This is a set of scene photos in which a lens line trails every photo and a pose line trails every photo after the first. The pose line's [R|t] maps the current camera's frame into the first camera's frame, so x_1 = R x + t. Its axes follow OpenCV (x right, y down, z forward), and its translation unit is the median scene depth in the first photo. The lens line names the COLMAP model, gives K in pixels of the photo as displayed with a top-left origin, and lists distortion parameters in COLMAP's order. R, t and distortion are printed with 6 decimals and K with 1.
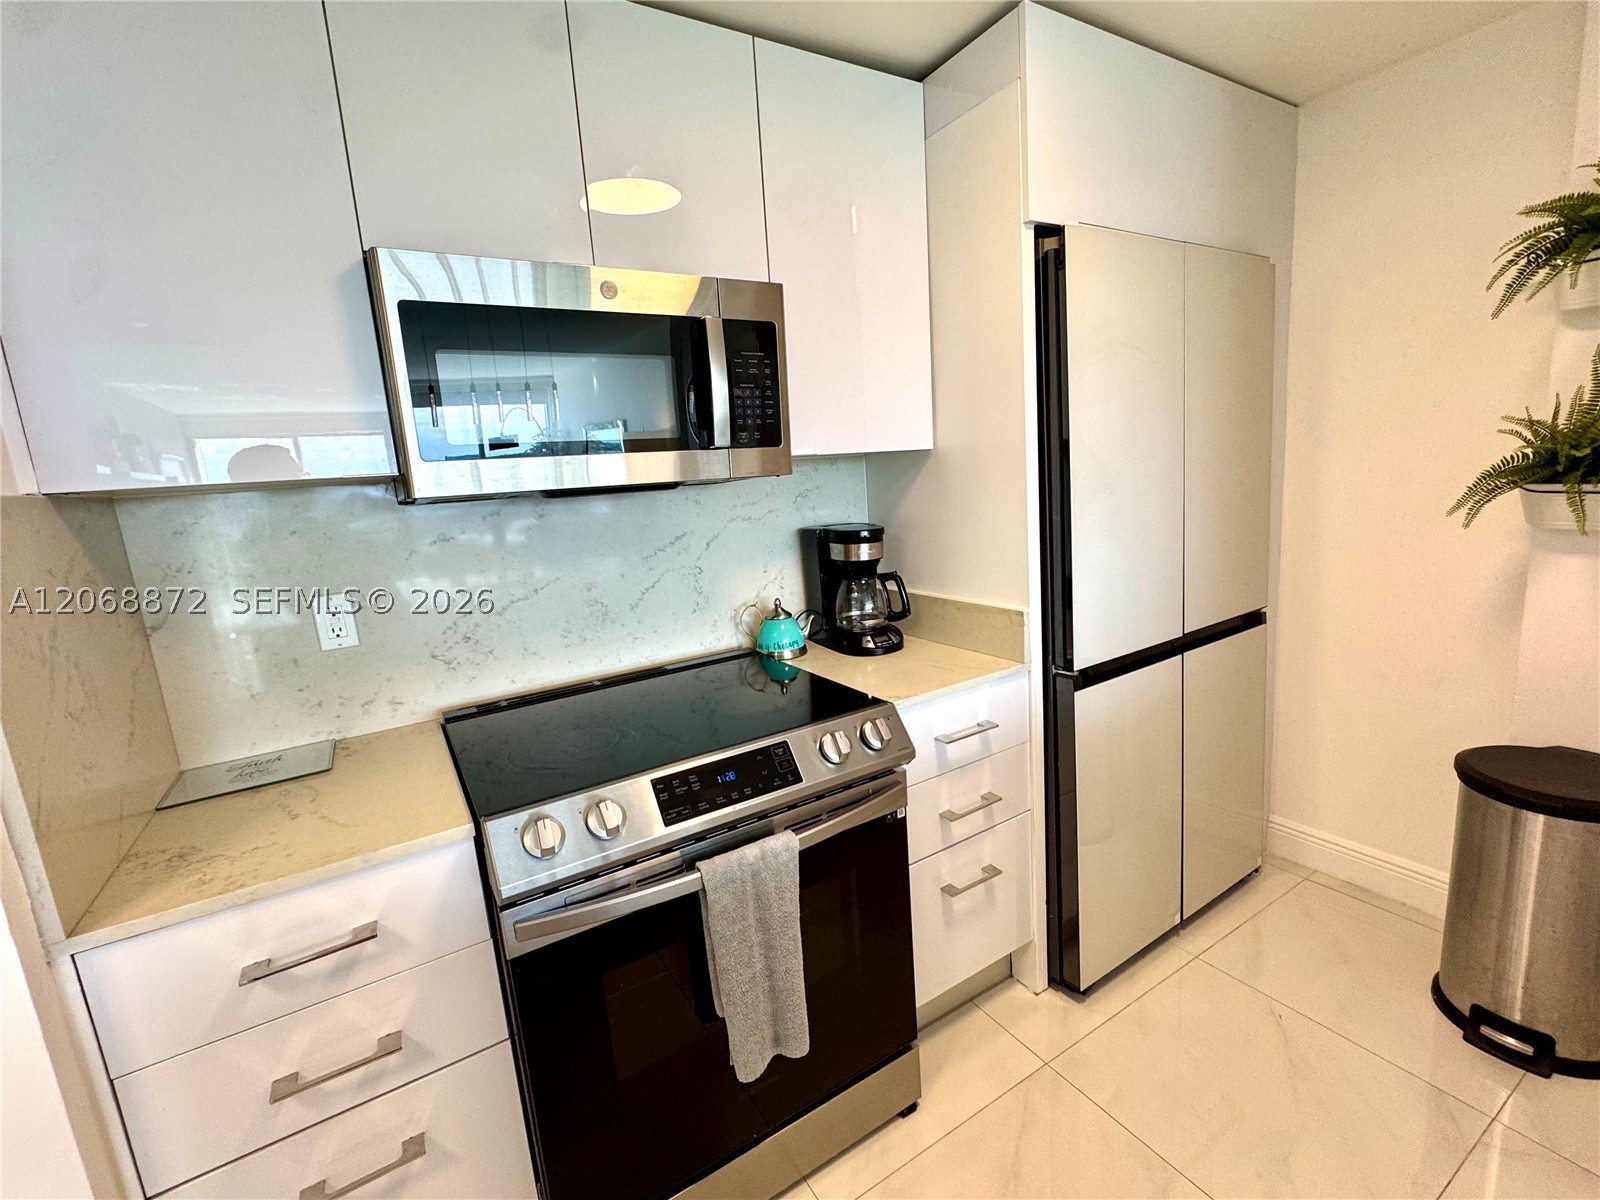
lens RADIAL K [[708.2, 0, 799.7], [0, 708.2, 598.8], [0, 0, 1]] dist [-0.004003, 0.000658]
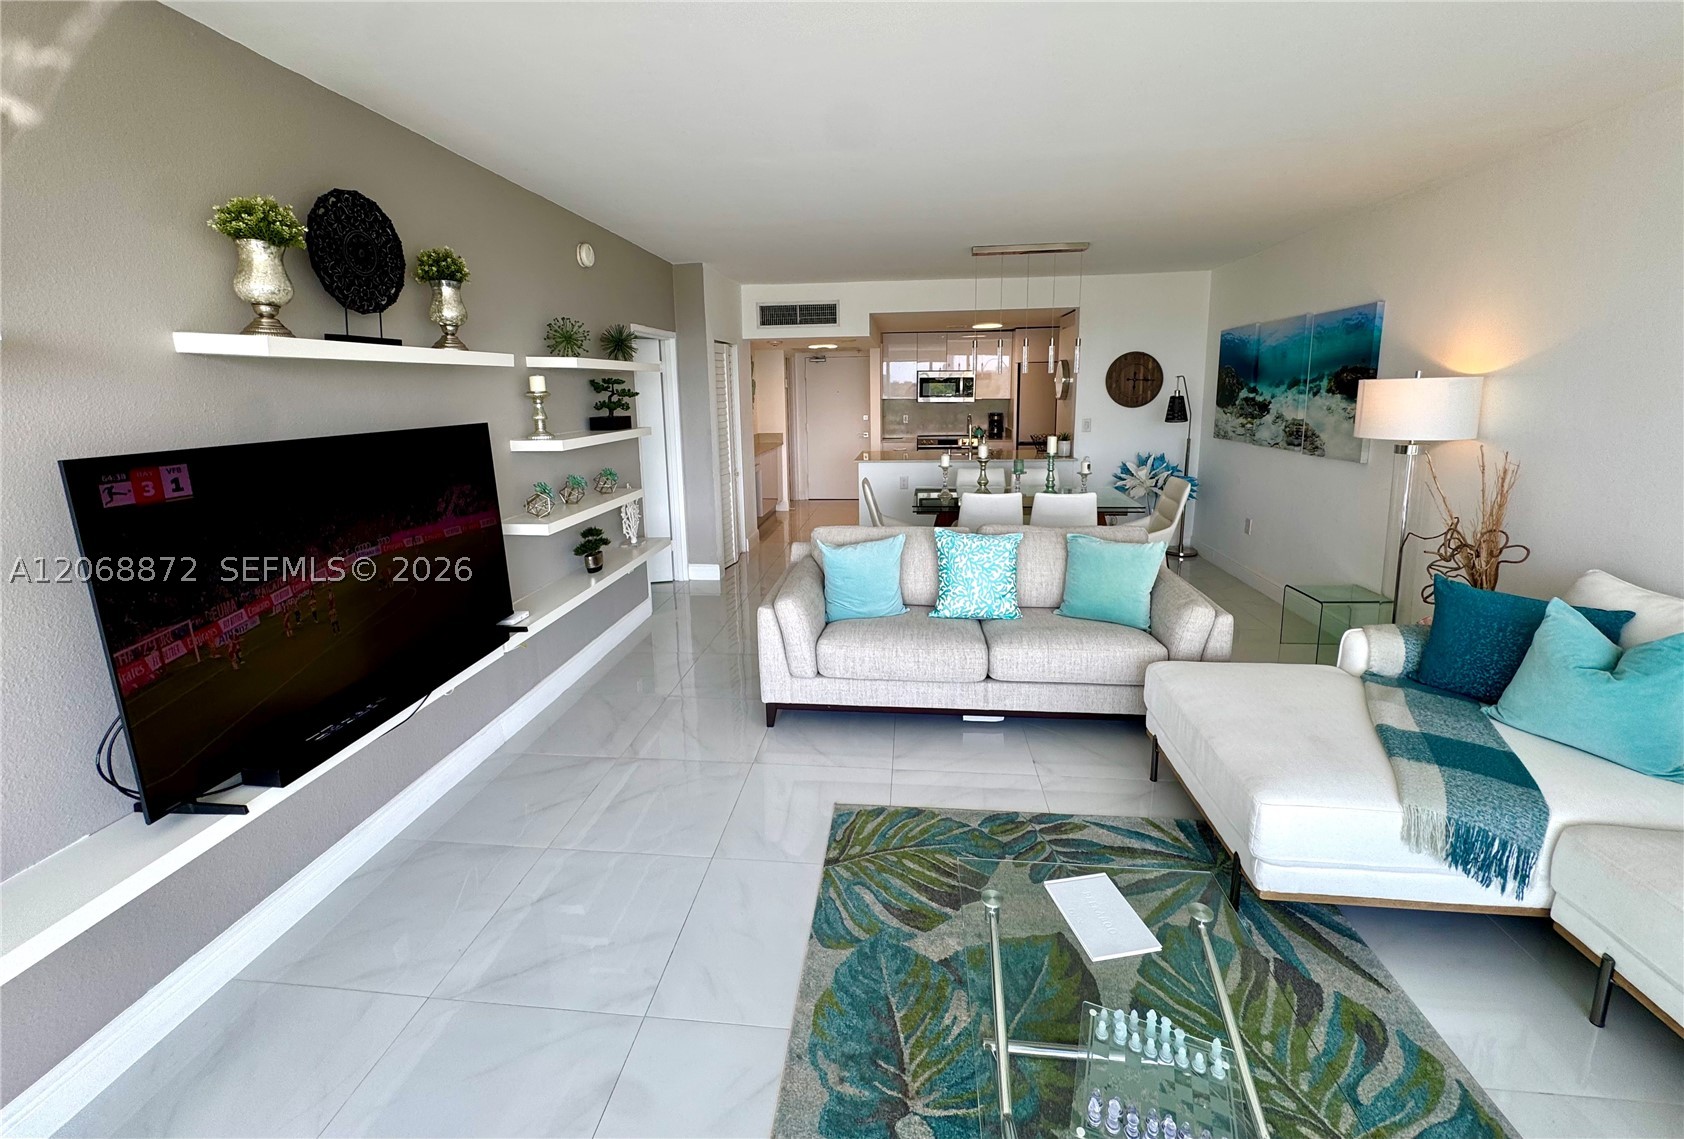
lens RADIAL K [[674.4, 0, 838.5], [0, 674.4, 510.5], [0, 0, 1]] dist [0.001283, 0.000034]
pose [[0.789111, 0.168161, -0.590784, 2.677324], [-0.148864, 0.985479, 0.081670, 0.441355], [0.595939, 0.023500, 0.802686, -4.364283]]
